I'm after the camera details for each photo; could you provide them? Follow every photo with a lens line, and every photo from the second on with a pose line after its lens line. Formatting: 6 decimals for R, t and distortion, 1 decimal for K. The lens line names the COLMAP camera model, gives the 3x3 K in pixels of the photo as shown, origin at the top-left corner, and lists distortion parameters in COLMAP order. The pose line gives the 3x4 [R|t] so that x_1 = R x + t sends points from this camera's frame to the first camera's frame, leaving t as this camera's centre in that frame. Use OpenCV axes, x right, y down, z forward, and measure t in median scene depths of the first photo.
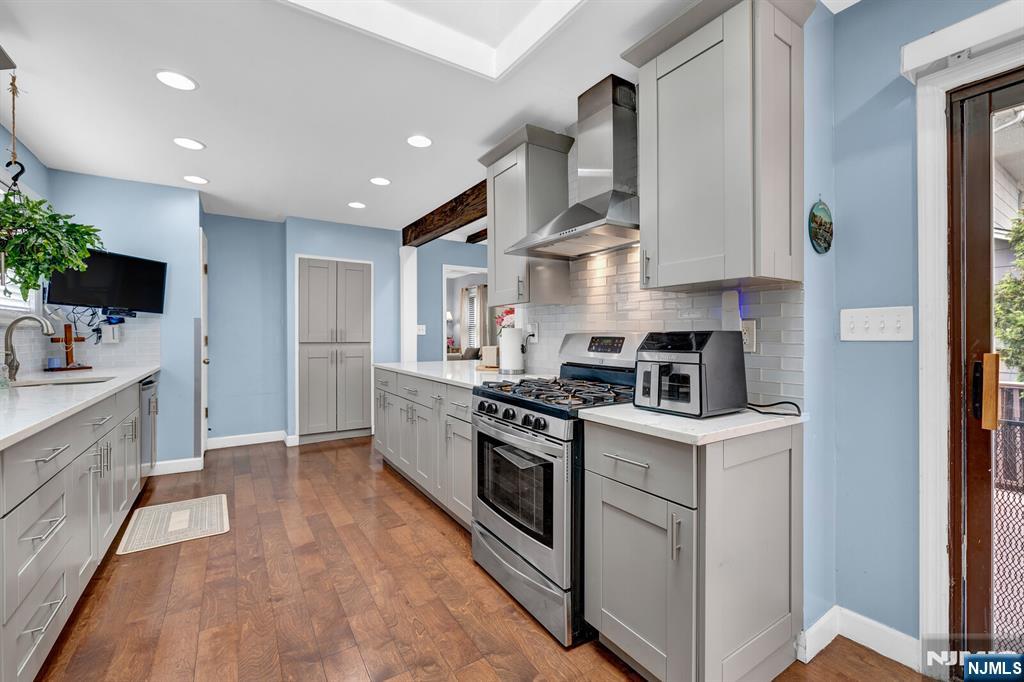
lens RADIAL K [[436.1, 0, 511.8], [0, 436.1, 334.8], [0, 0, 1]] dist [-0.002516, -0.000275]
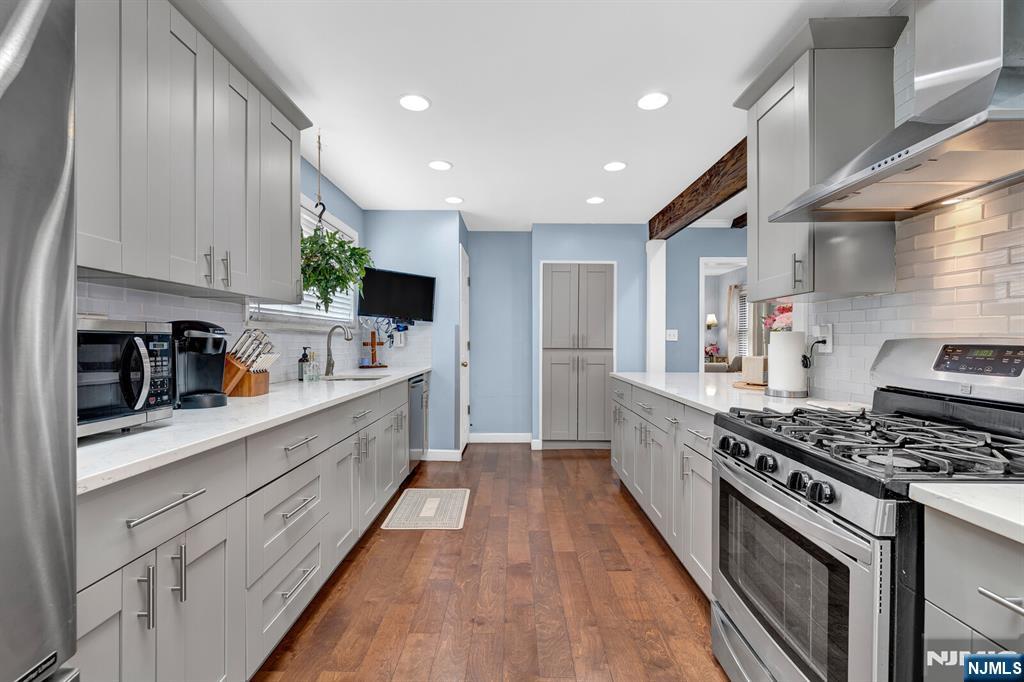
lens RADIAL K [[444.9, 0, 508.3], [0, 444.9, 344.6], [0, 0, 1]] dist [-0.000405, -0.000086]
pose [[0.831846, 0.007750, -0.554952, 0.027593], [-0.003192, 0.999953, 0.009179, 0.000818], [0.554997, -0.005864, 0.831832, 0.170105]]
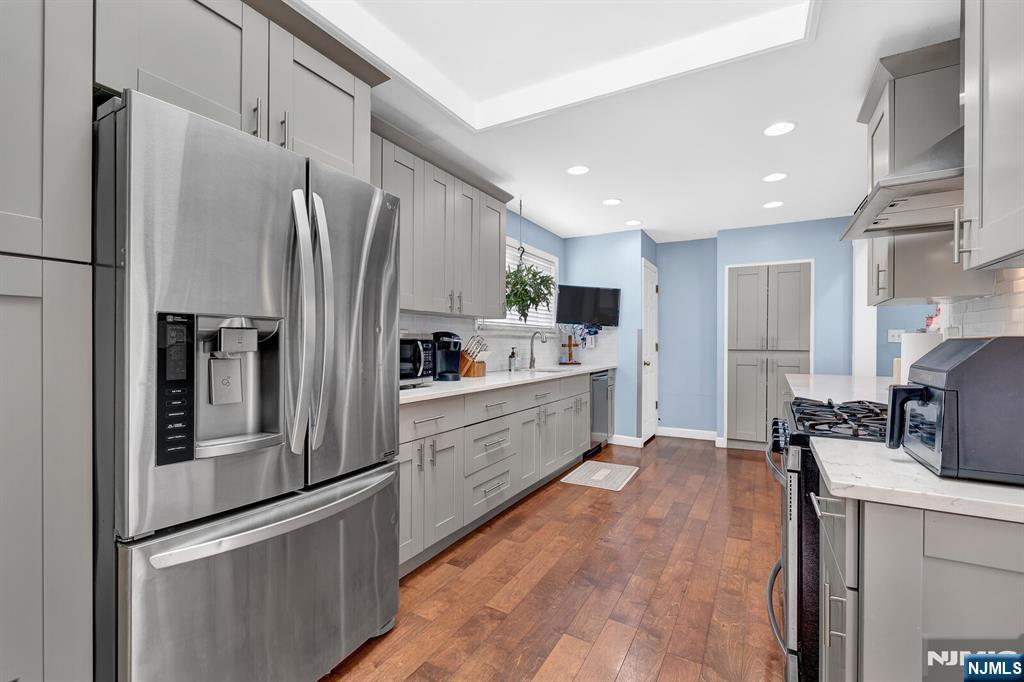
lens RADIAL K [[444.9, 0, 508.3], [0, 444.9, 344.6], [0, 0, 1]] dist [-0.000405, -0.000086]
pose [[0.454414, 0.006038, -0.890770, 0.374670], [-0.001265, 0.999980, 0.006133, -0.000735], [0.890790, -0.001660, 0.454412, 0.081386]]
